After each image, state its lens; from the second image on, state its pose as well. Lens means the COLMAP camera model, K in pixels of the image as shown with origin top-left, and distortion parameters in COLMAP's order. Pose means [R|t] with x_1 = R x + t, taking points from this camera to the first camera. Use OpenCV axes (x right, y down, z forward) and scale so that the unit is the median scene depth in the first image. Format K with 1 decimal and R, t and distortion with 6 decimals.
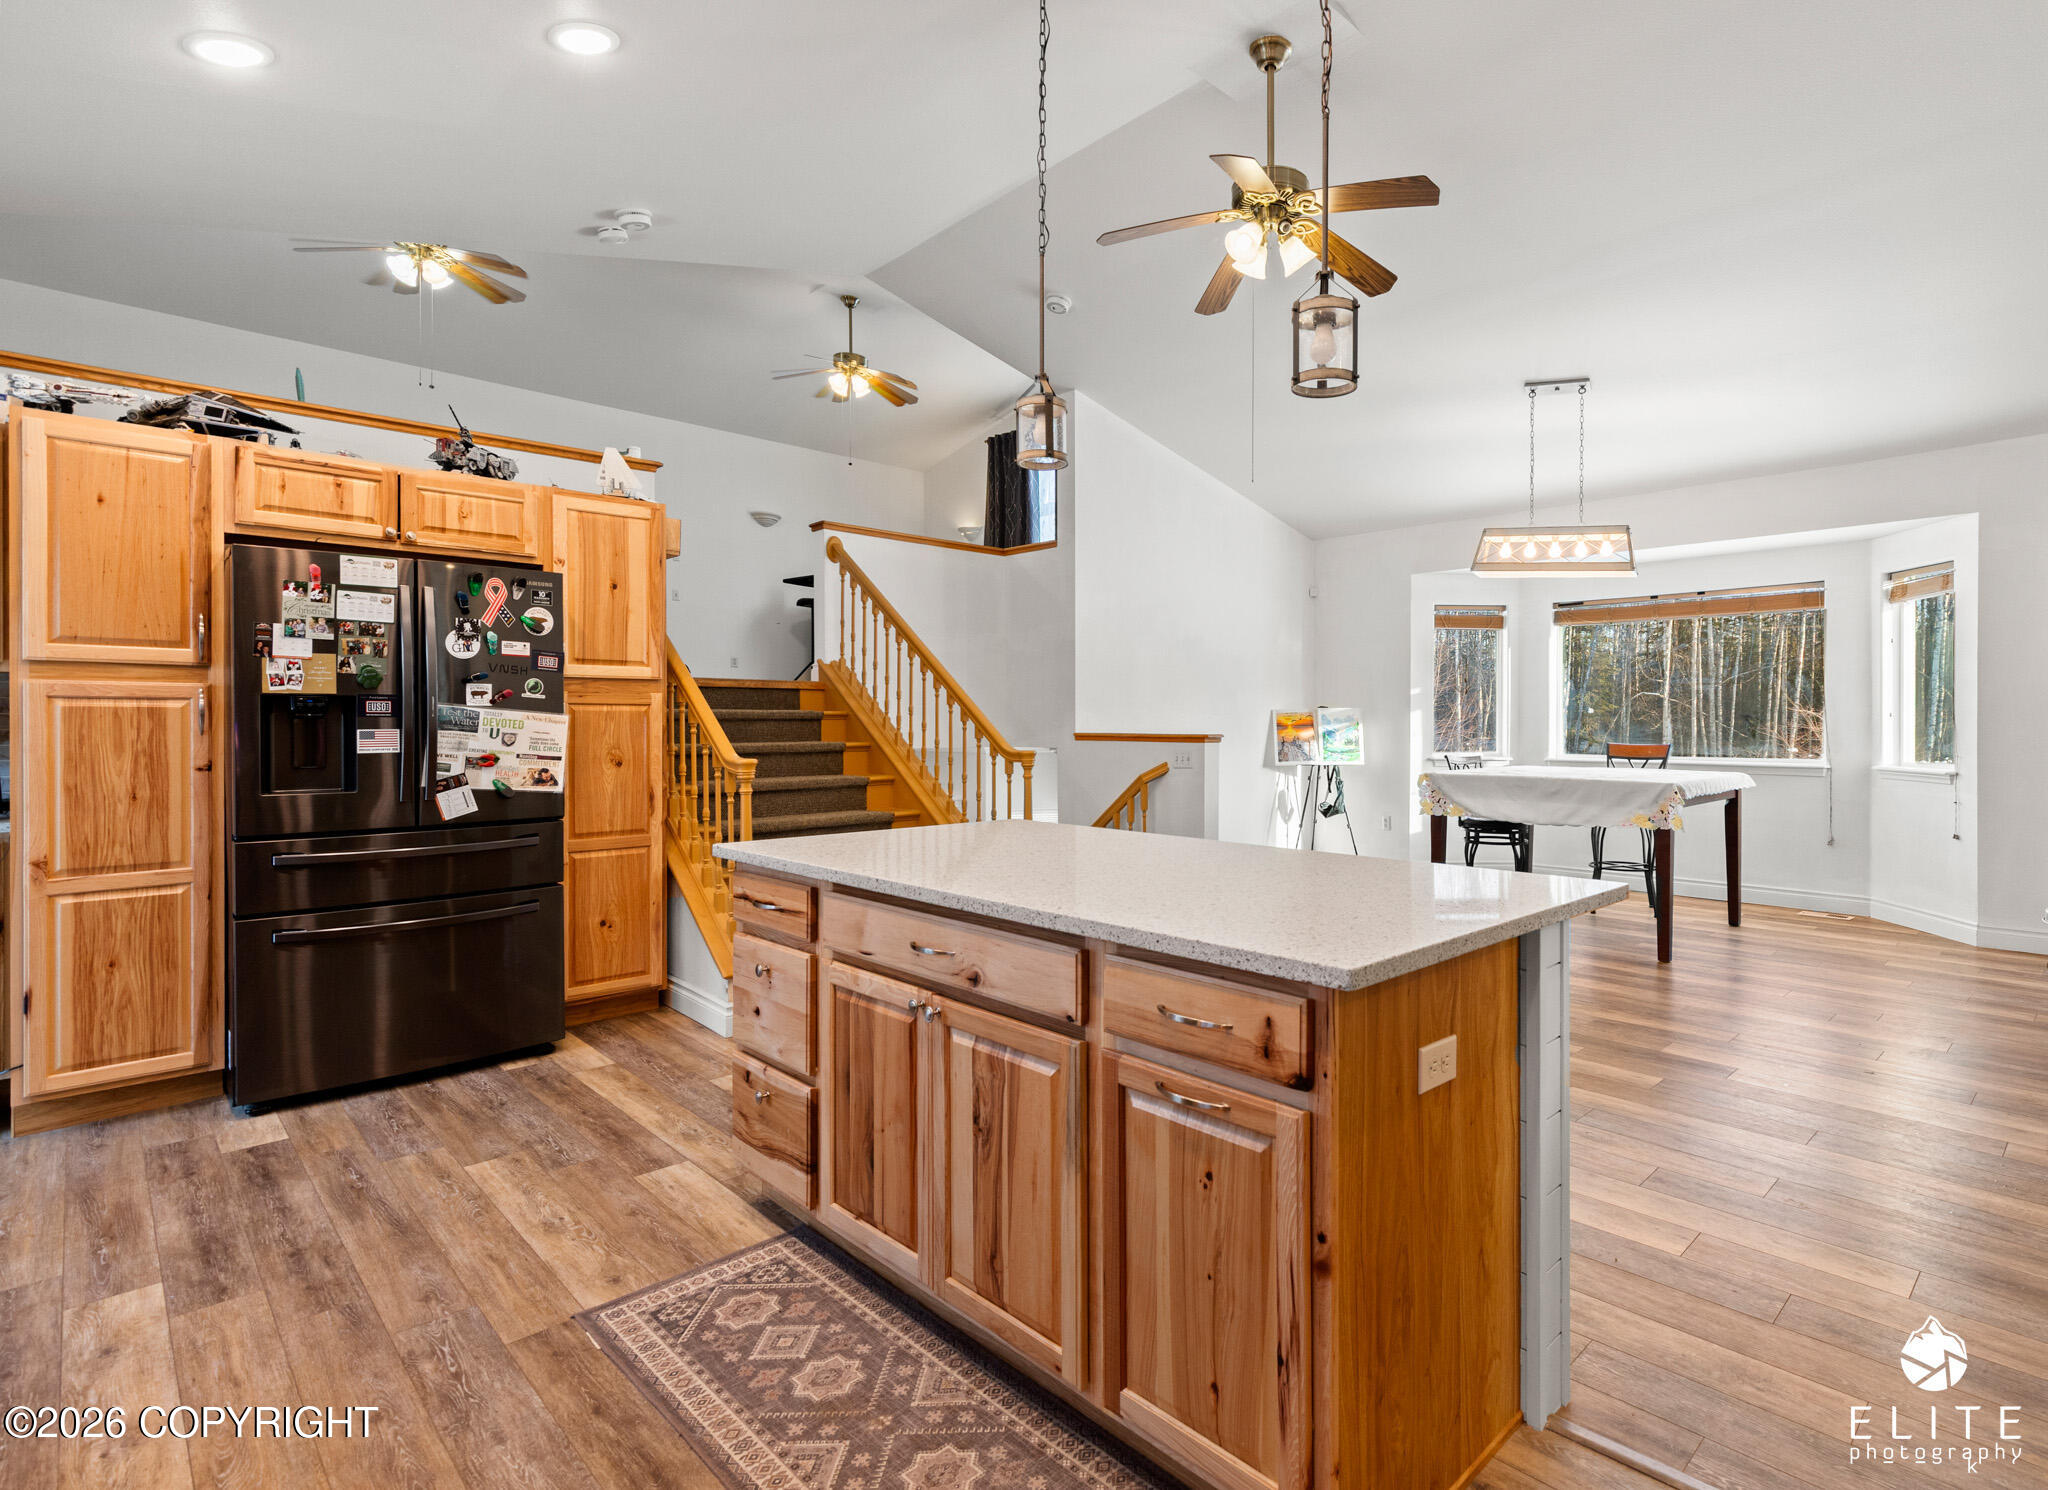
lens RADIAL K [[1005.7, 0, 1146.8], [0, 1005.7, 725.3], [0, 0, 1]] dist [0.001614, 0.000265]
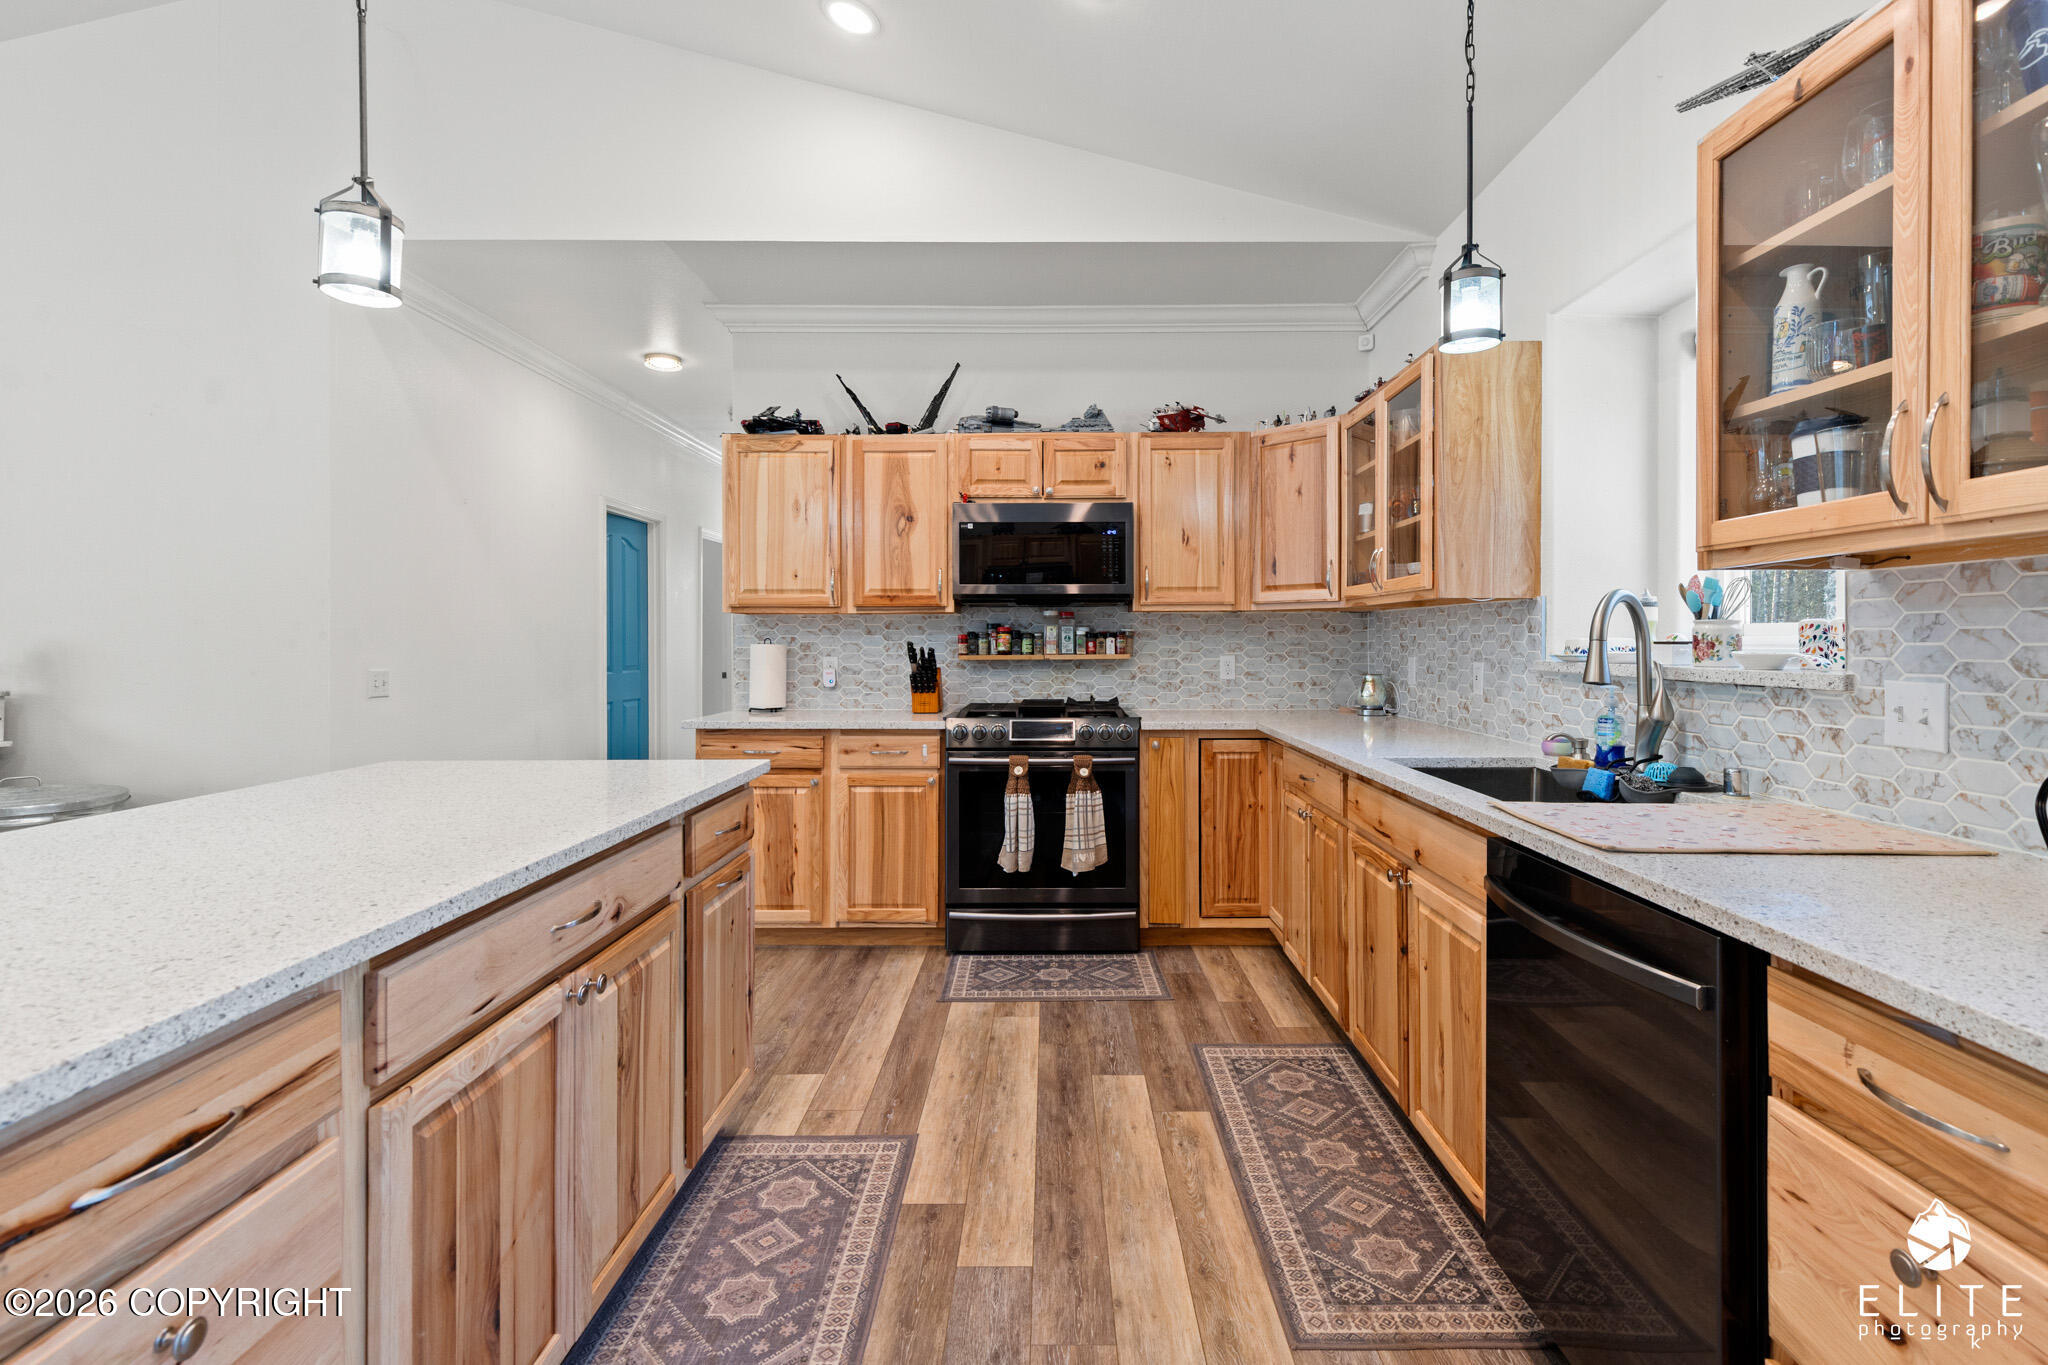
lens RADIAL K [[949.4, 0, 1060.5], [0, 949.4, 639.7], [0, 0, 1]] dist [0.004466, -0.000478]
pose [[-0.693519, 0.000003, 0.720438, -0.940136], [0.003013, 0.999991, 0.002896, -0.001927], [-0.720432, 0.004180, -0.693513, 1.134494]]
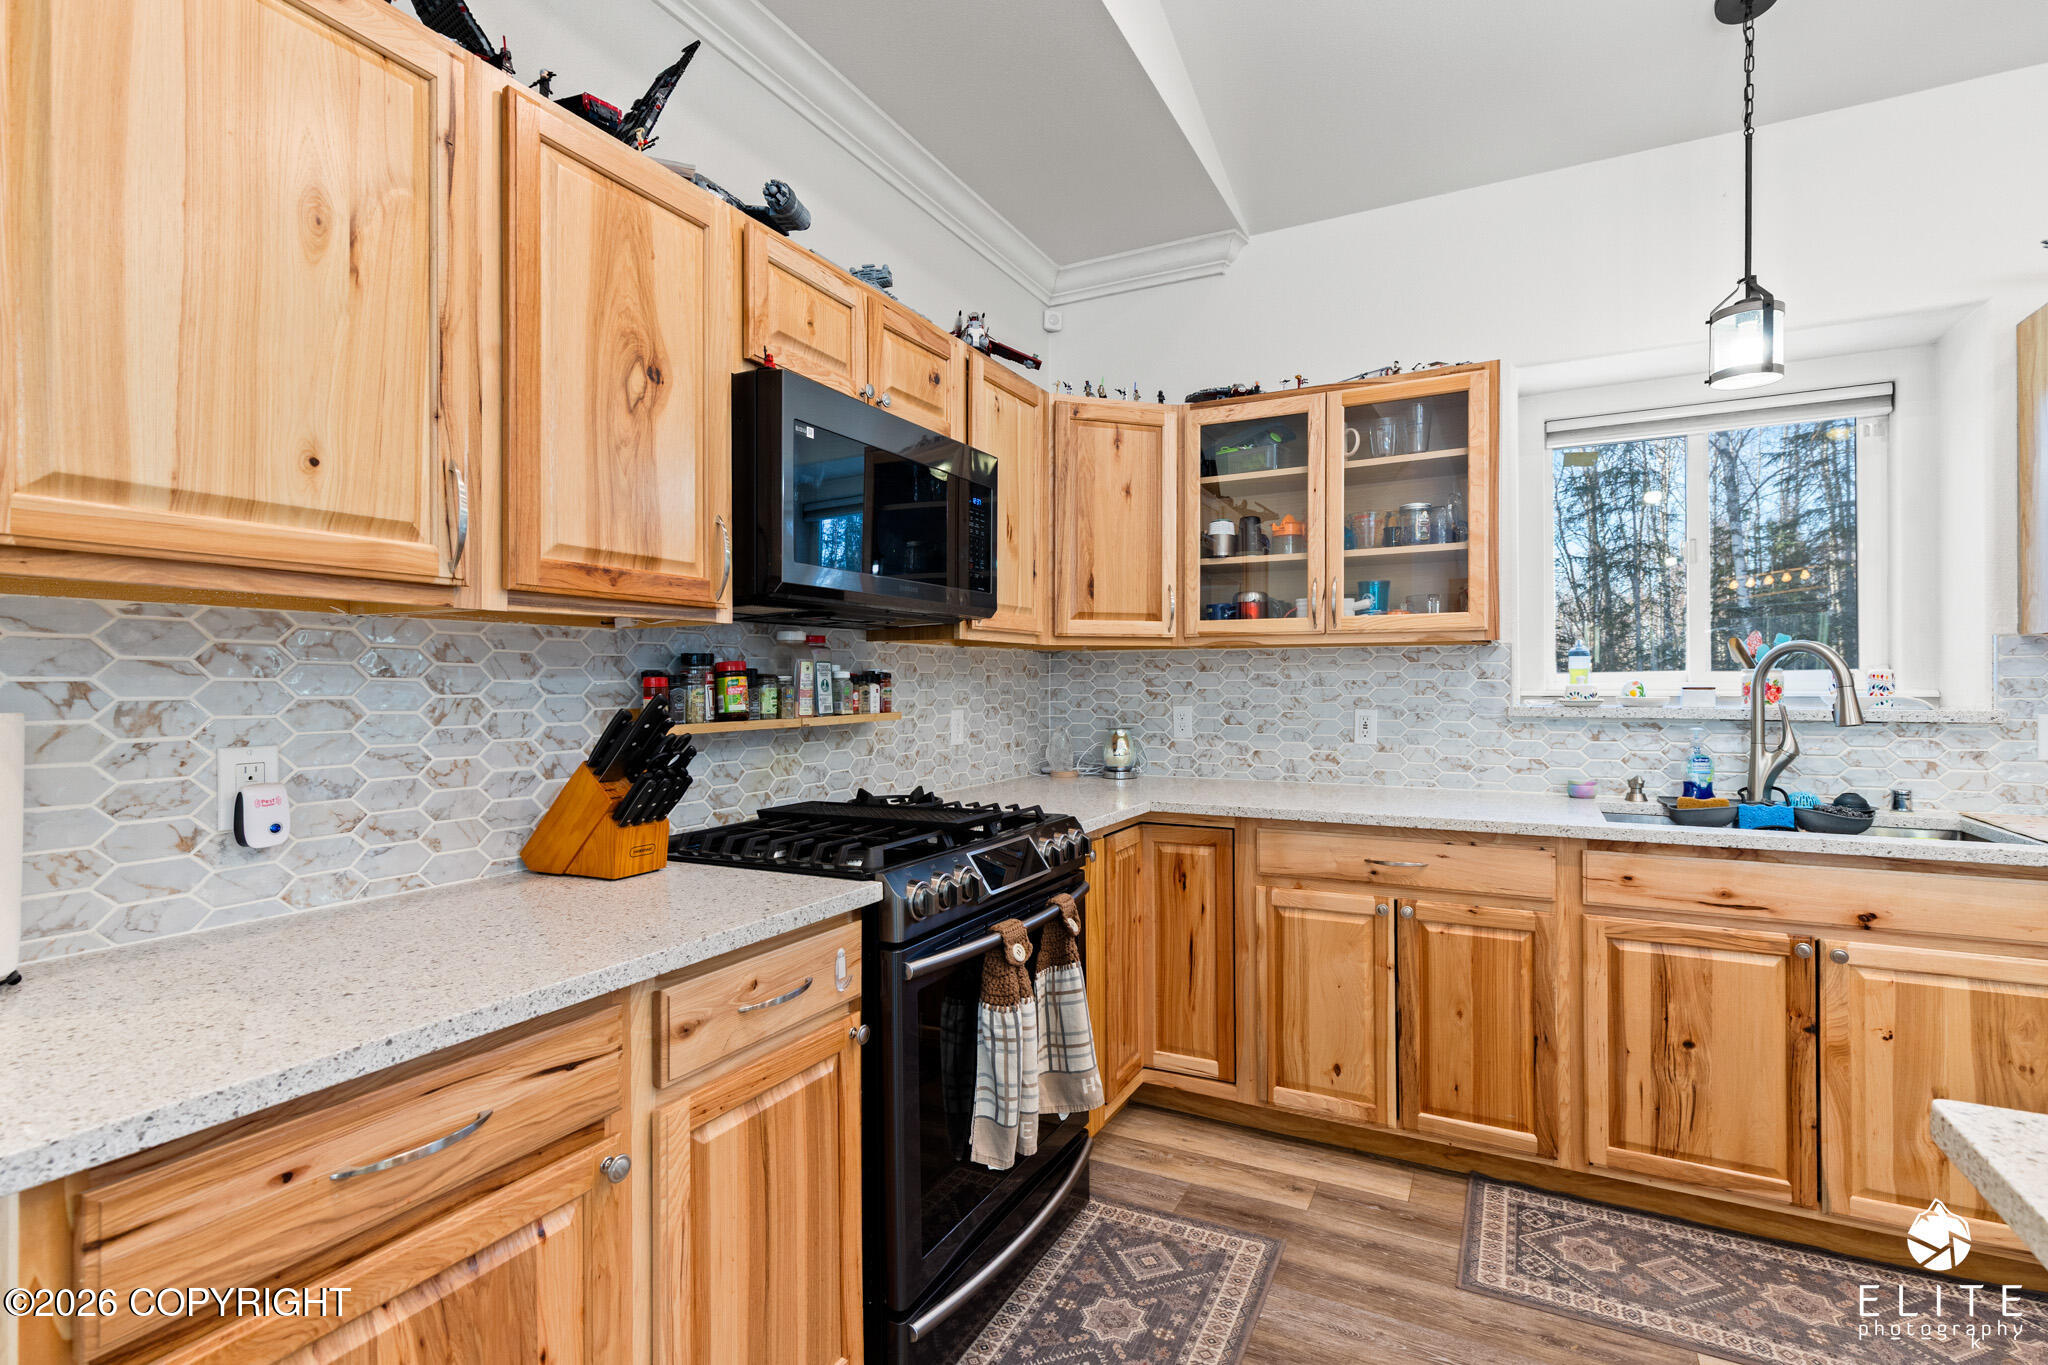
lens RADIAL K [[940.7, 0, 1034.9], [0, 940.7, 679.8], [0, 0, 1]] dist [0.000552, -0.000354]
pose [[-0.957042, 0.000430, -0.289948, 0.525248], [0.000631, 1.000000, -0.000600, -0.004087], [0.289948, -0.000757, -0.957042, 0.819735]]
